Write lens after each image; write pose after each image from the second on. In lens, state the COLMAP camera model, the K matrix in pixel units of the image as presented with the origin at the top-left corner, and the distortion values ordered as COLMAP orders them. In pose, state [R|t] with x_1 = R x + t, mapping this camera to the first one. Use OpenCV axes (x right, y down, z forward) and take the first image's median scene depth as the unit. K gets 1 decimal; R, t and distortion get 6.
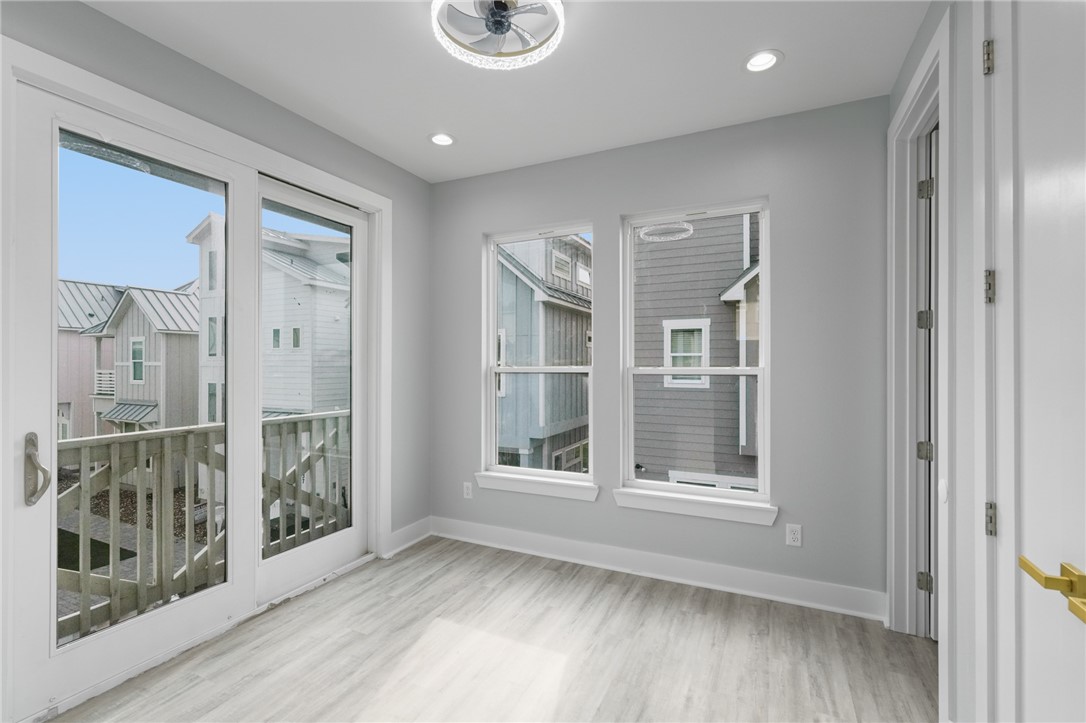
lens RADIAL K [[481.6, 0, 540.5], [0, 481.6, 360.2], [0, 0, 1]] dist [0.001599, 0.000471]
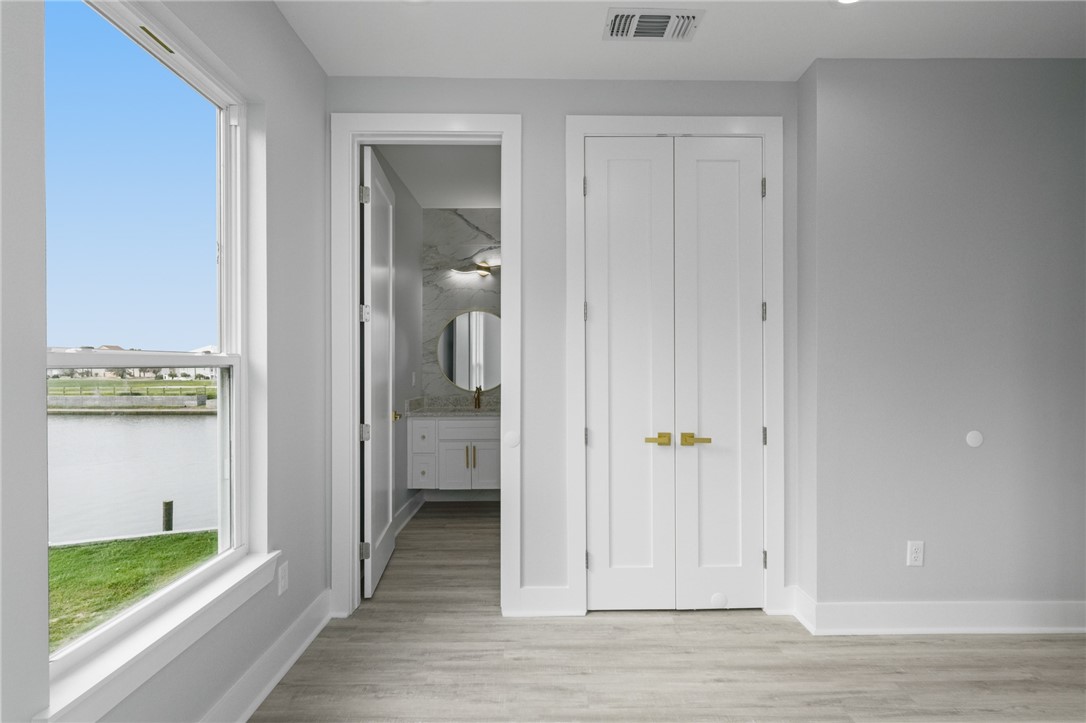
lens RADIAL K [[500.6, 0, 543.3], [0, 500.6, 368.8], [0, 0, 1]] dist [0.003018, 0.000550]
pose [[-0.448921, -0.003803, 0.893564, -0.337175], [-0.007342, 0.999973, 0.000568, 0.030406], [-0.893541, -0.006306, -0.448936, 0.940063]]
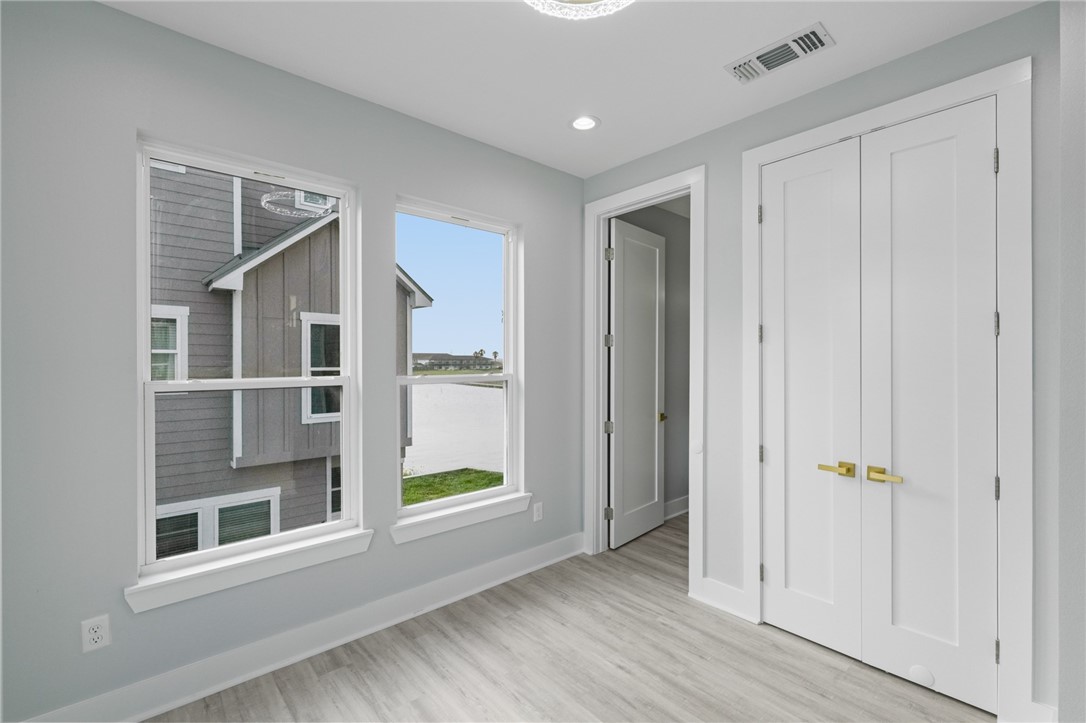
lens RADIAL K [[481.6, 0, 543.7], [0, 481.6, 362.0], [0, 0, 1]] dist [0.001599, 0.000471]
pose [[0.387557, -0.003901, 0.921837, -0.556243], [-0.008707, 0.999931, 0.007892, -0.023273], [-0.921804, -0.011085, 0.387497, 0.494472]]
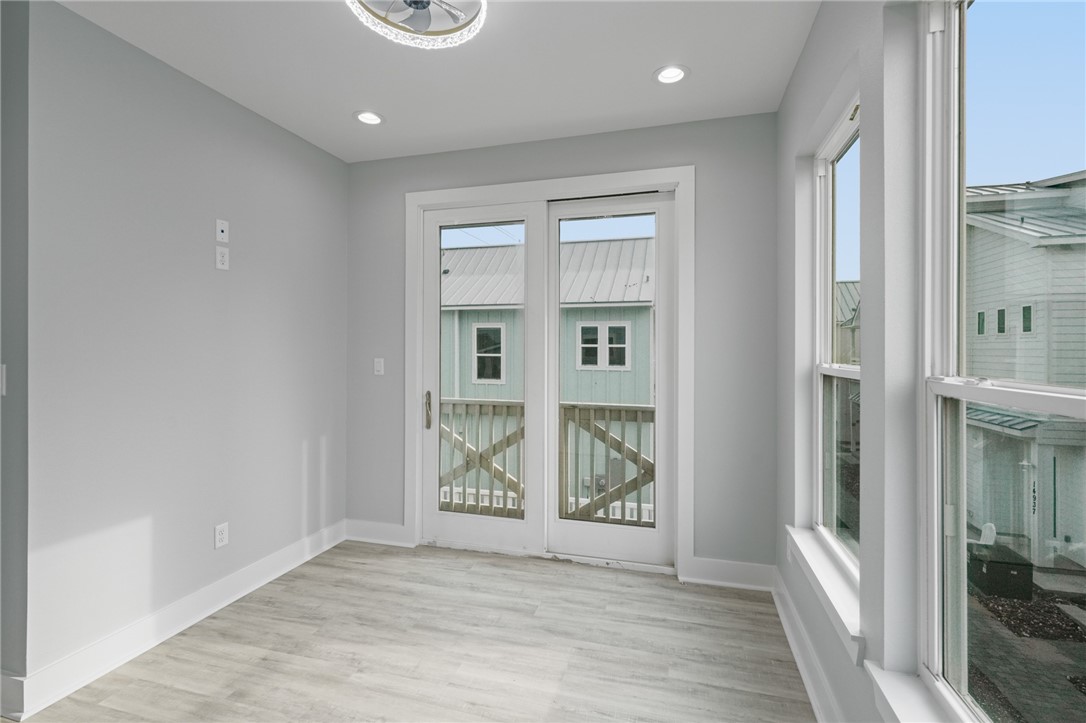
lens RADIAL K [[481.6, 0, 555.4], [0, 481.6, 353.2], [0, 0, 1]] dist [0.001599, 0.000471]
pose [[0.183834, 0.008626, -0.982919, 0.572952], [0.002947, 0.999952, 0.009326, -0.012632], [0.982953, -0.004611, 0.183800, 0.718893]]
